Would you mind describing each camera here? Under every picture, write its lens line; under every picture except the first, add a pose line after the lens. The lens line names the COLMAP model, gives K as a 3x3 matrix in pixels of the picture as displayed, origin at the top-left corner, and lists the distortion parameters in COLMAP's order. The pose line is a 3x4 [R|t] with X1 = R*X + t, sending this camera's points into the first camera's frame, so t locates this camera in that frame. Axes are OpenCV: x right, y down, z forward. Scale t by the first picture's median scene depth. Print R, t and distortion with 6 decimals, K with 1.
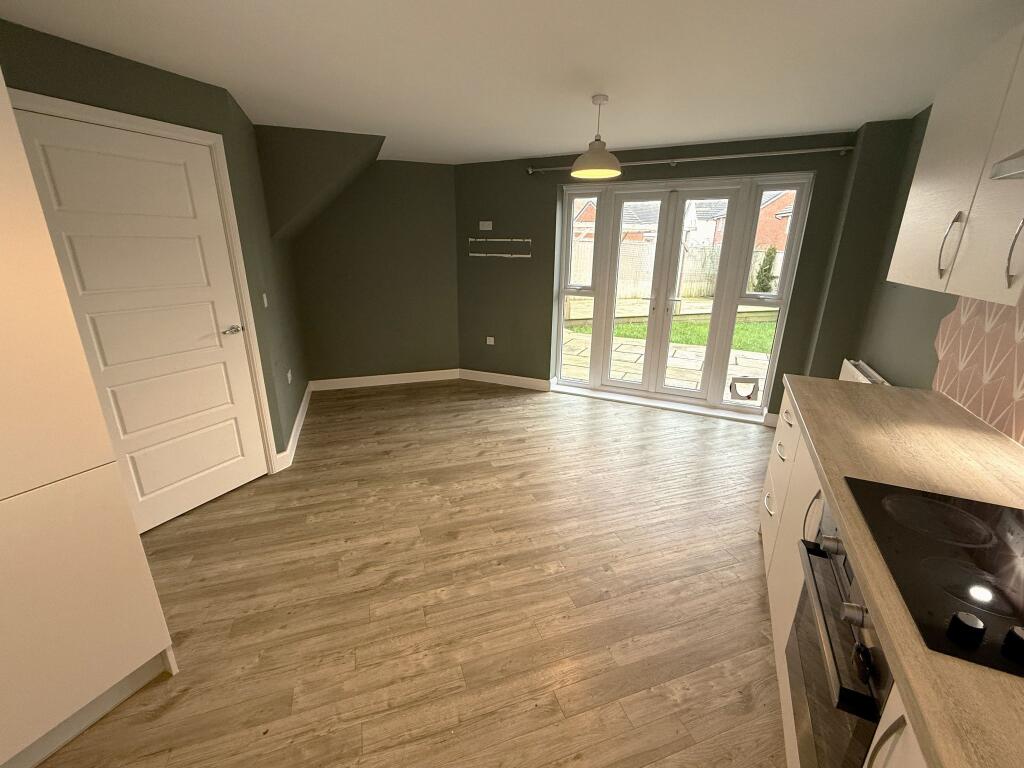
lens RADIAL K [[434.3, 0, 512.1], [0, 434.3, 384.4], [0, 0, 1]] dist [-0.000345, 0.000100]
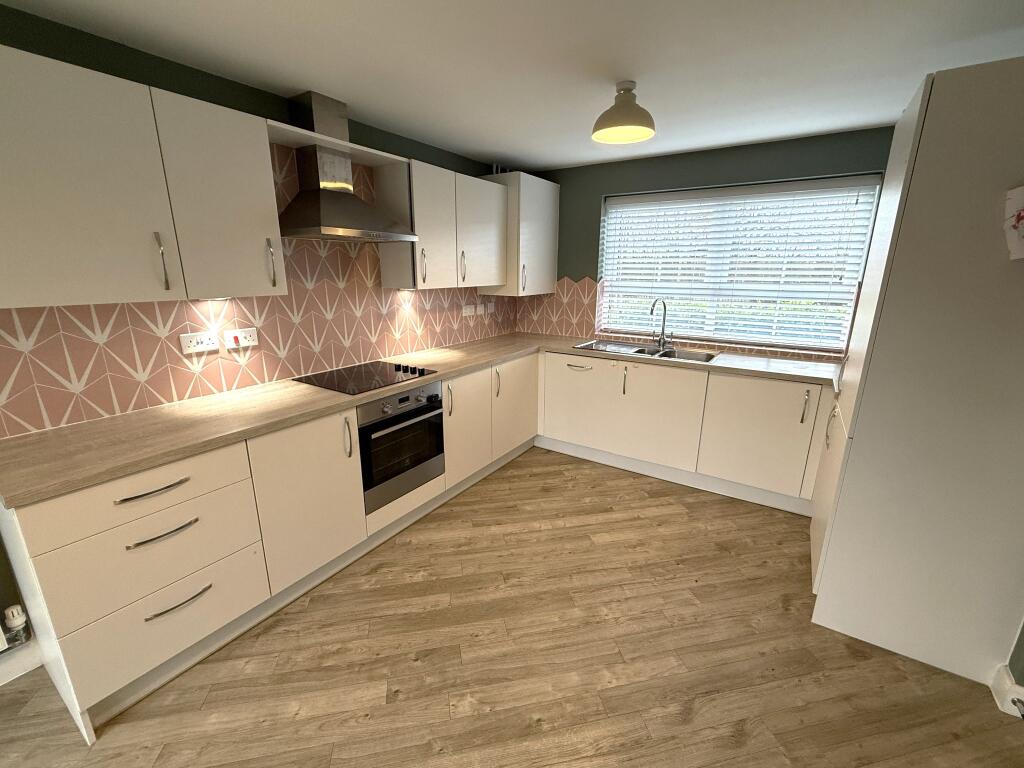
lens RADIAL K [[434.3, 0, 510.4], [0, 434.3, 385.0], [0, 0, 1]] dist [-0.000345, 0.000100]
pose [[-0.991153, -0.043692, 0.125327, -0.053835], [0.031234, 0.840960, 0.540196, -0.462845], [-0.128997, 0.539331, -0.832155, 1.449383]]
